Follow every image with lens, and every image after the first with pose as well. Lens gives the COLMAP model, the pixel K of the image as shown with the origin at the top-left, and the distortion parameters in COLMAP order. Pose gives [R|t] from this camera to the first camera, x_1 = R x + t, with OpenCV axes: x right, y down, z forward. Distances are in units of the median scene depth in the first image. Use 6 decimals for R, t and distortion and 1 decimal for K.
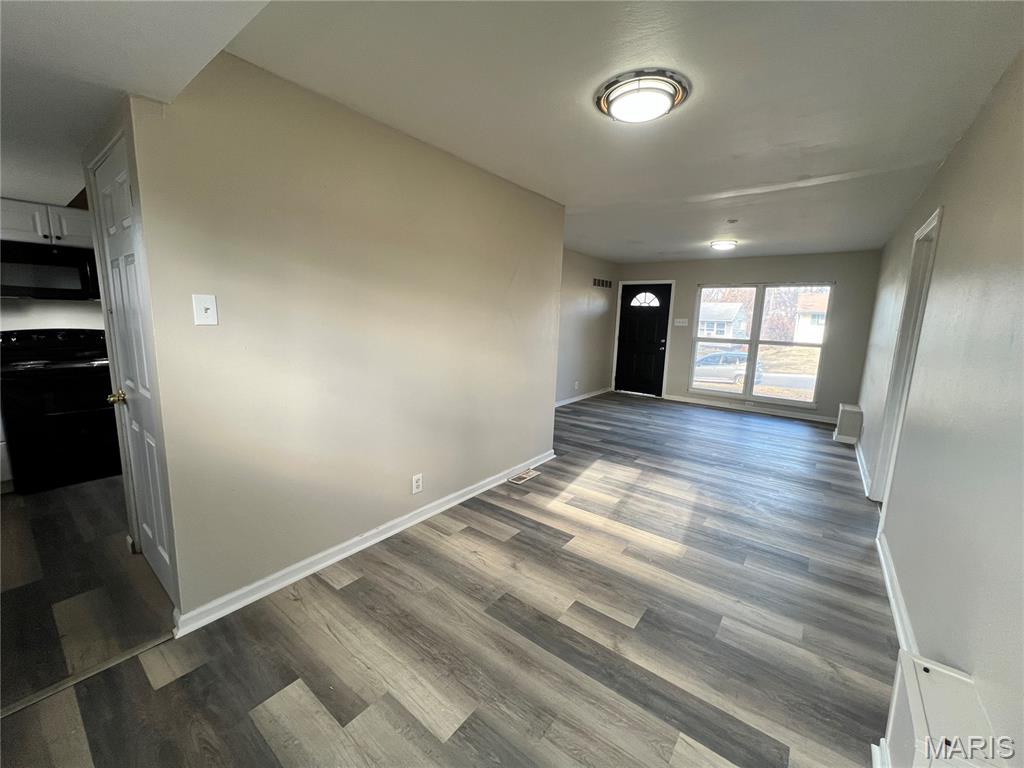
lens RADIAL K [[409.7, 0, 509.1], [0, 409.7, 384.3], [0, 0, 1]] dist [-0.002707, 0.000495]
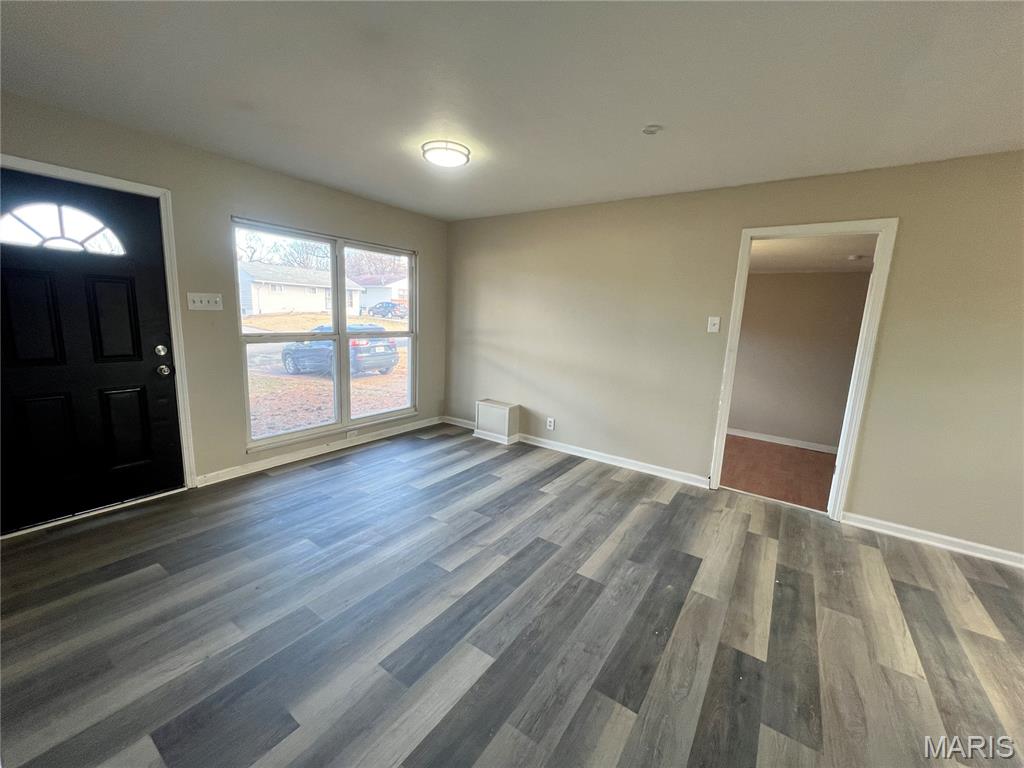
lens RADIAL K [[409.7, 0, 511.0], [0, 409.7, 381.6], [0, 0, 1]] dist [-0.002707, 0.000495]
pose [[-0.047027, -0.197310, 0.979213, -0.047581], [0.120422, 0.972028, 0.201645, -0.276981], [-0.991608, 0.127402, -0.021951, 1.649768]]
